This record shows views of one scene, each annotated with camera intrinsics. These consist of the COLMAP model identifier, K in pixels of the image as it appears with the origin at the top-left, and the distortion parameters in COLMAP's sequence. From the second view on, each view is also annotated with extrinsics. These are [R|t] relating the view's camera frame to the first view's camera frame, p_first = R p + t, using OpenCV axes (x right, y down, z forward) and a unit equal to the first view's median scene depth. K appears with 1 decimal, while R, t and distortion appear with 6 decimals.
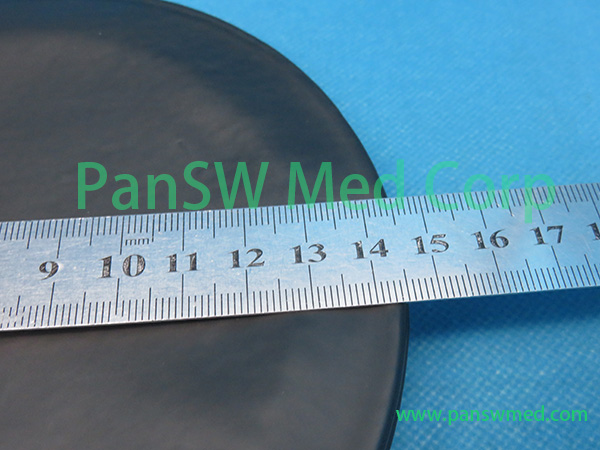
lens RADIAL K [[581.9, 0, 300.0], [0, 581.9, 225.0], [0, 0, 1]] dist [-0.016770, -0.013245]
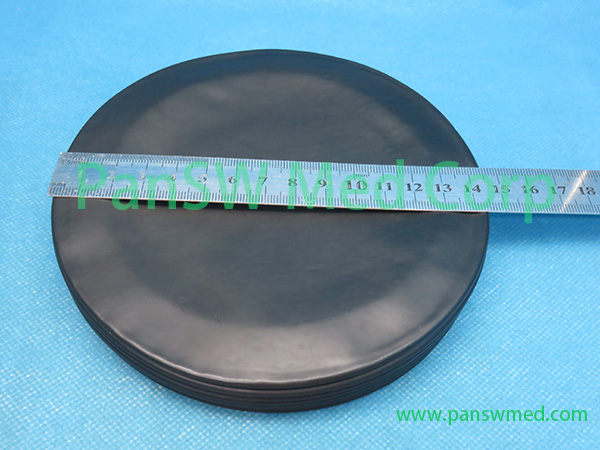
lens RADIAL K [[581.9, 0, 300.0], [0, 581.9, 225.0], [0, 0, 1]] dist [-0.016770, -0.013245]
pose [[0.995999, 0.086483, -0.022487, -0.404962], [-0.088110, 0.992403, -0.085869, 0.374364], [0.014890, 0.087507, 0.996053, -0.997234]]
